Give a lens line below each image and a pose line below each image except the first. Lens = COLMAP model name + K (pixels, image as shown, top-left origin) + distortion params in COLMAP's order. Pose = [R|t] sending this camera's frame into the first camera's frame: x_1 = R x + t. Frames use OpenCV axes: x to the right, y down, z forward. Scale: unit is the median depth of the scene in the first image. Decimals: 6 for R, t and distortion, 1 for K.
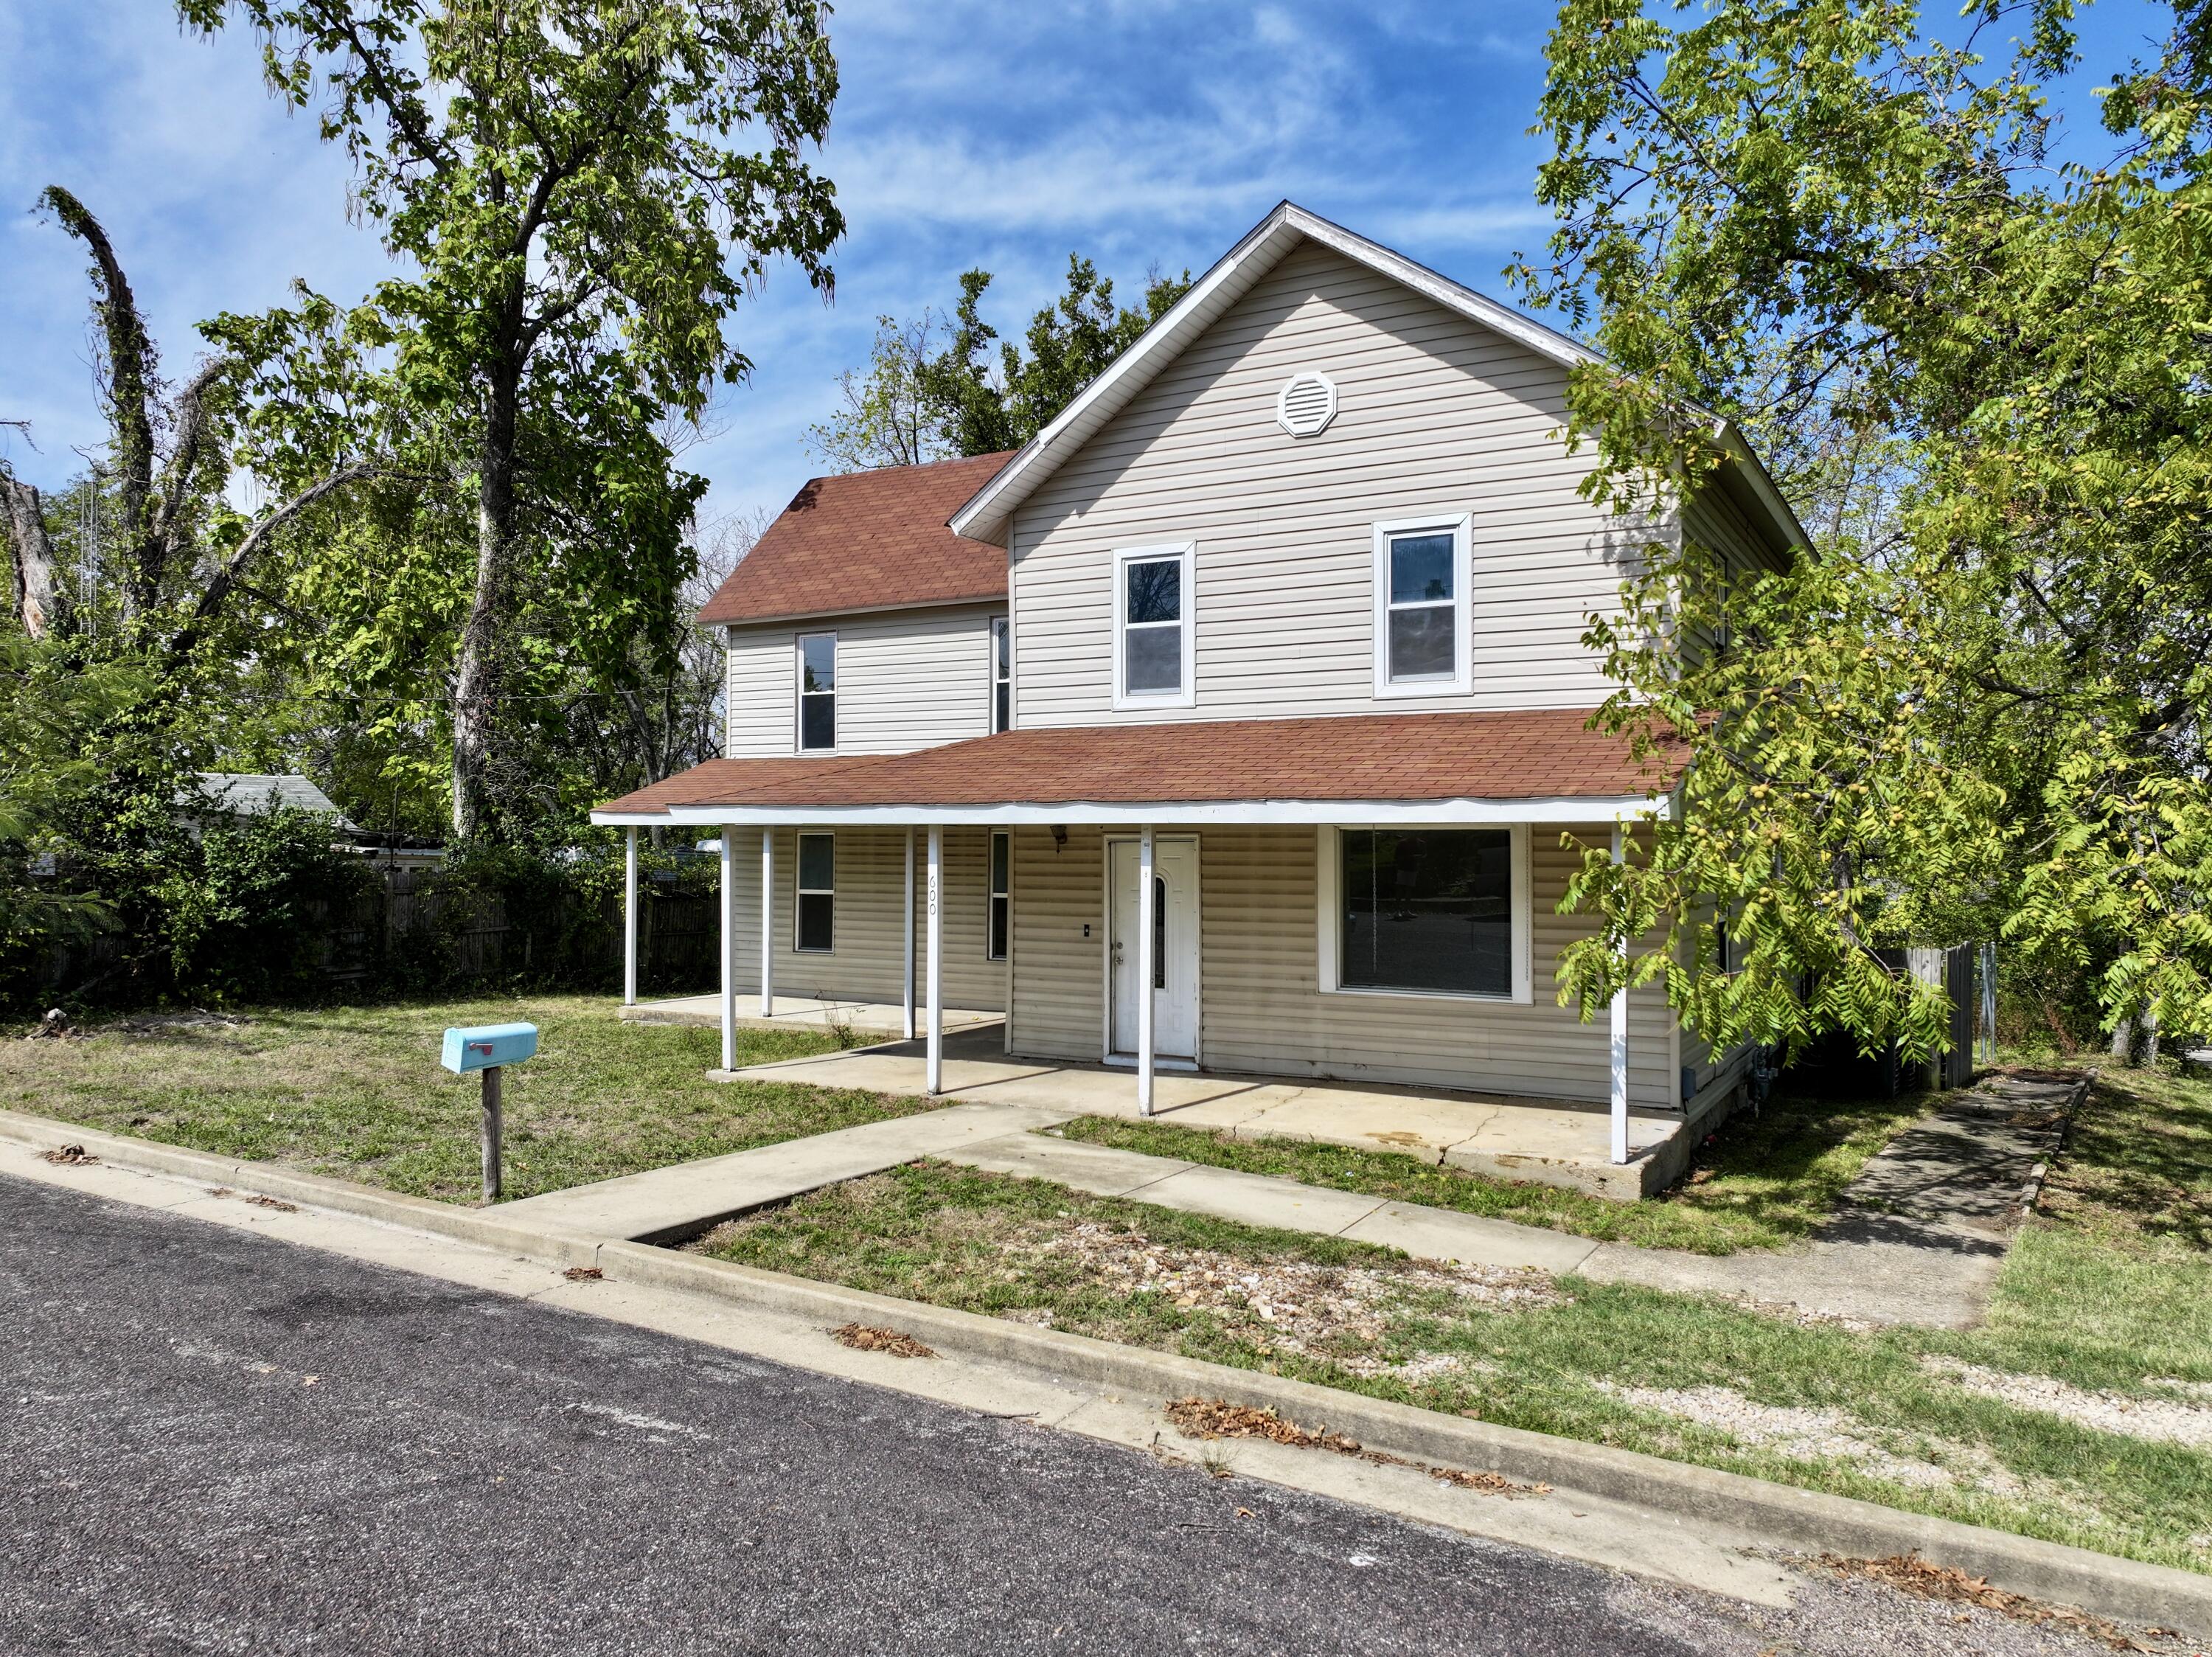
lens RADIAL K [[1570.2, 0, 1109.3], [0, 1570.2, 818.8], [0, 0, 1]] dist [0.004311, 0.014561]
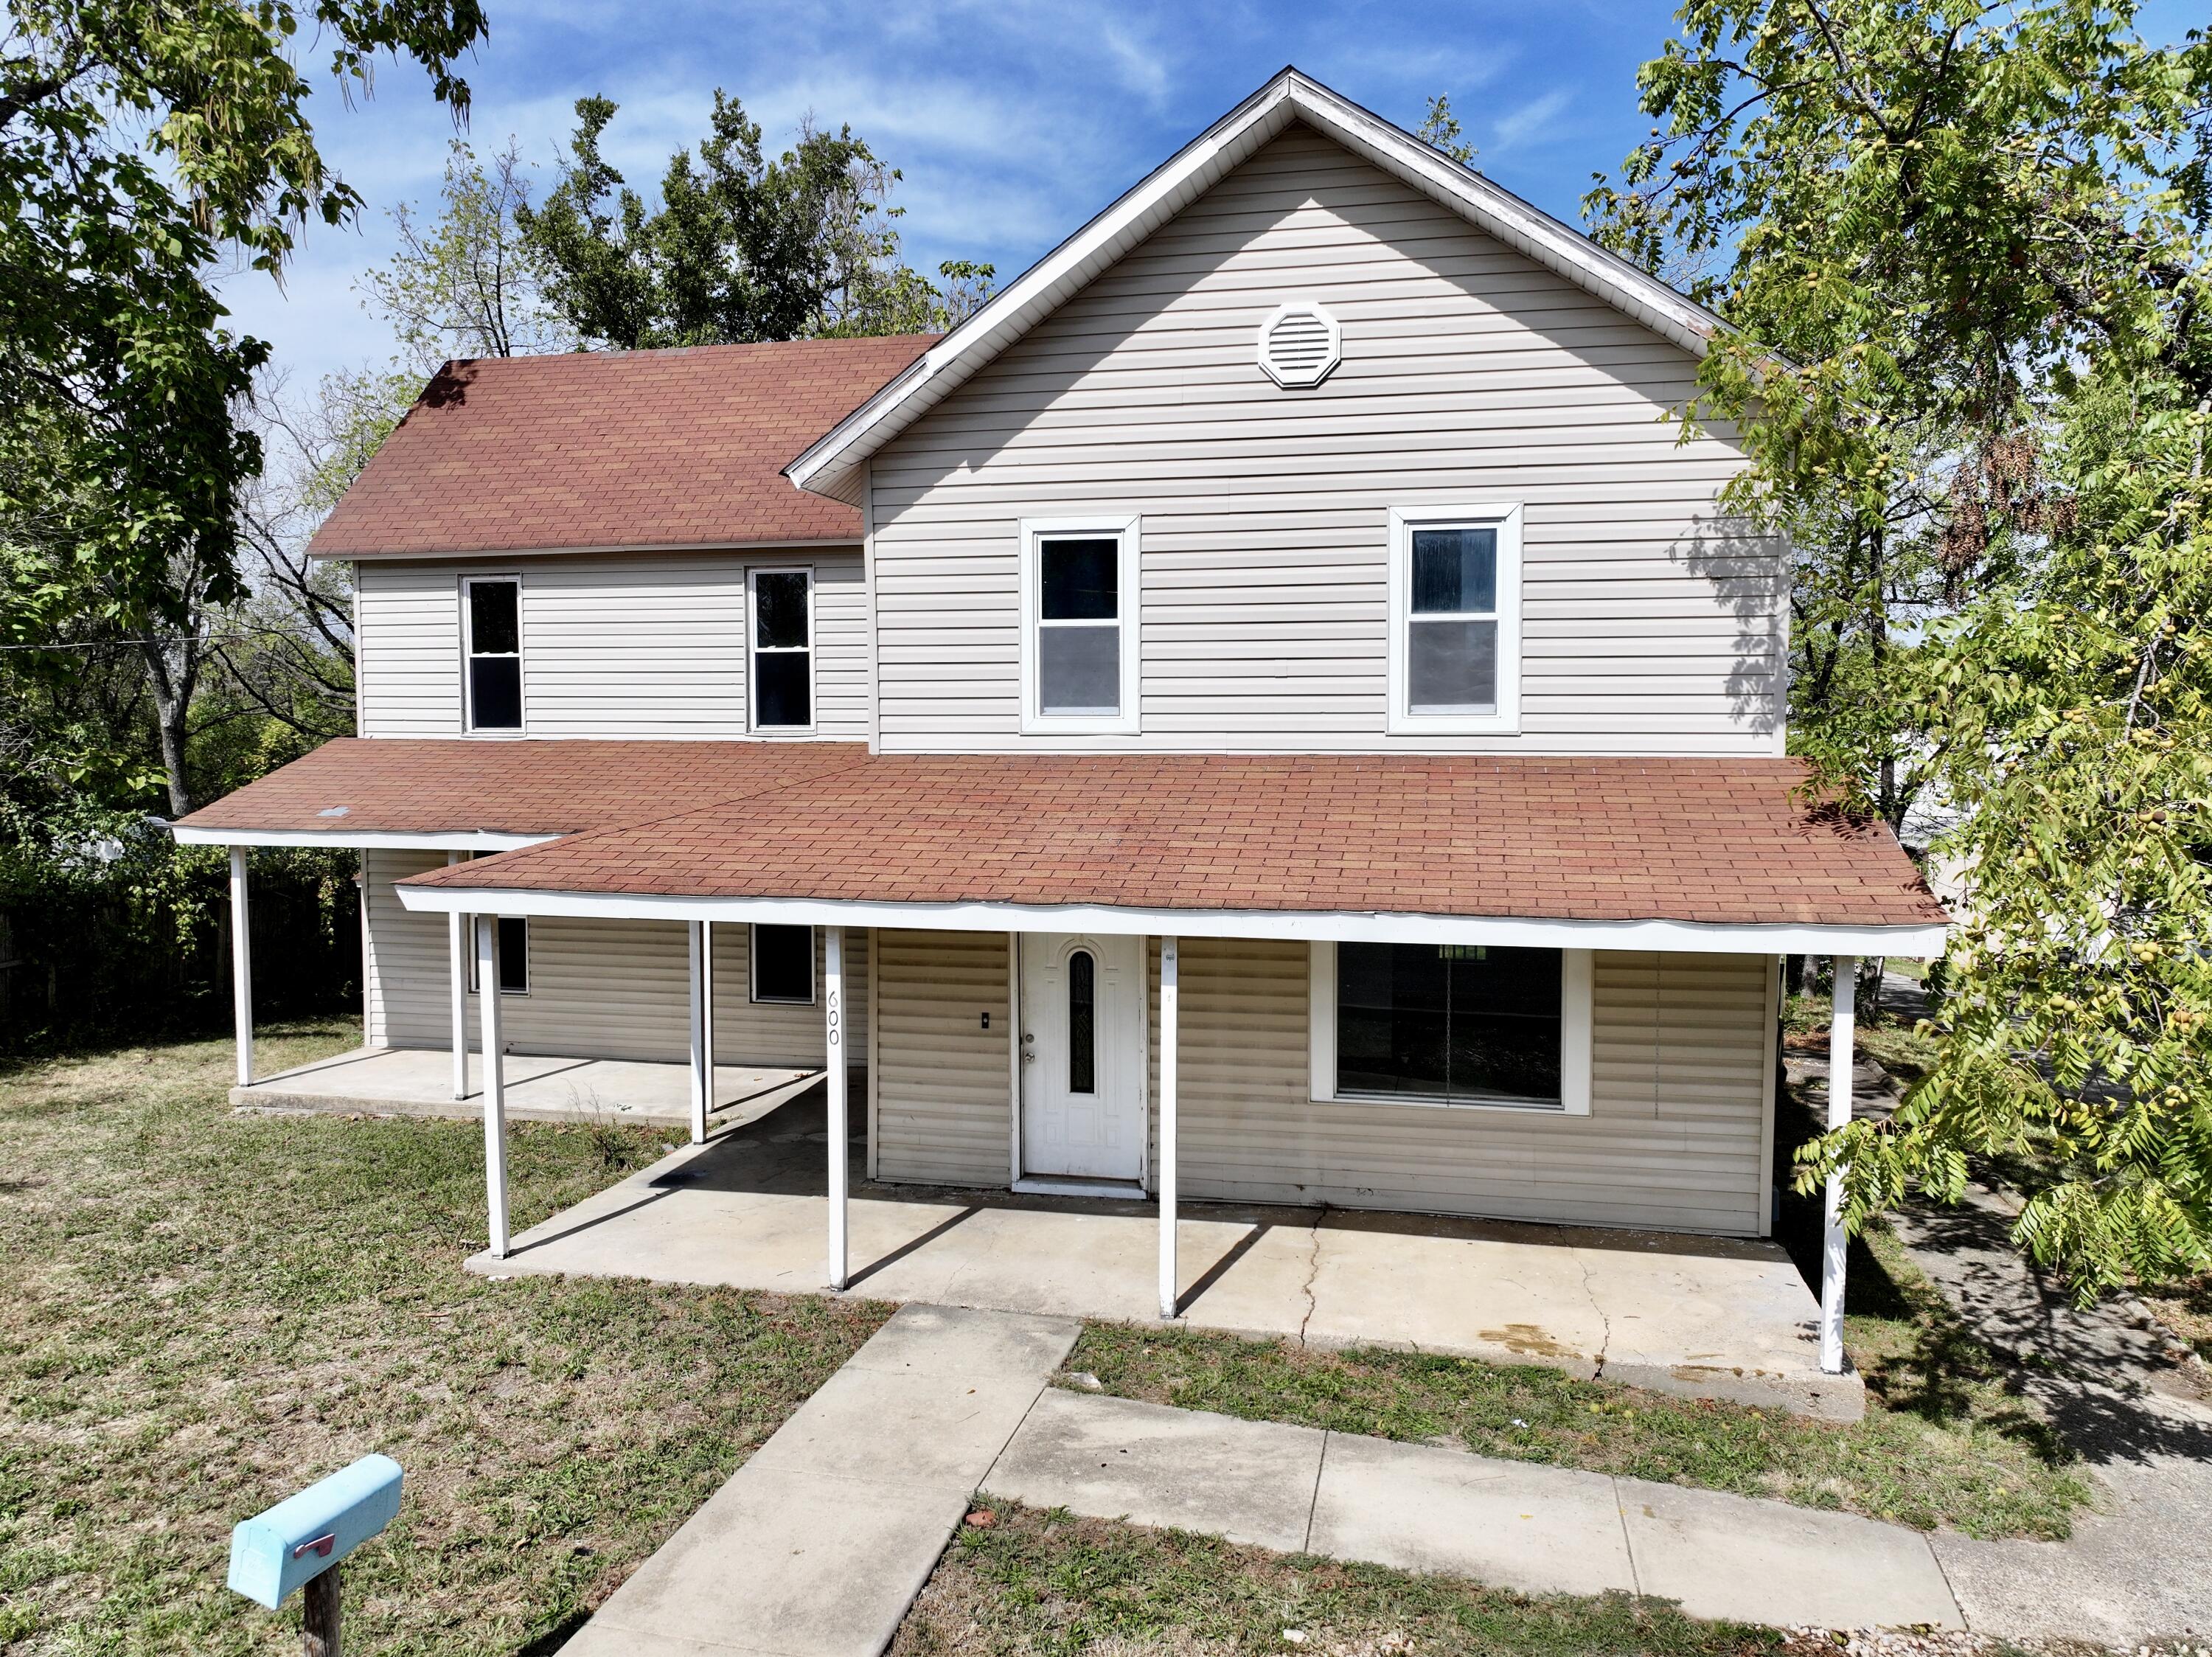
lens RADIAL K [[1570.2, 0, 1109.3], [0, 1570.2, 818.8], [0, 0, 1]] dist [0.004311, 0.014561]
pose [[0.956848, -0.021731, 0.289774, -0.170401], [-0.000559, 0.997060, 0.076620, -0.082403], [-0.290587, -0.073475, 0.954023, 0.250067]]
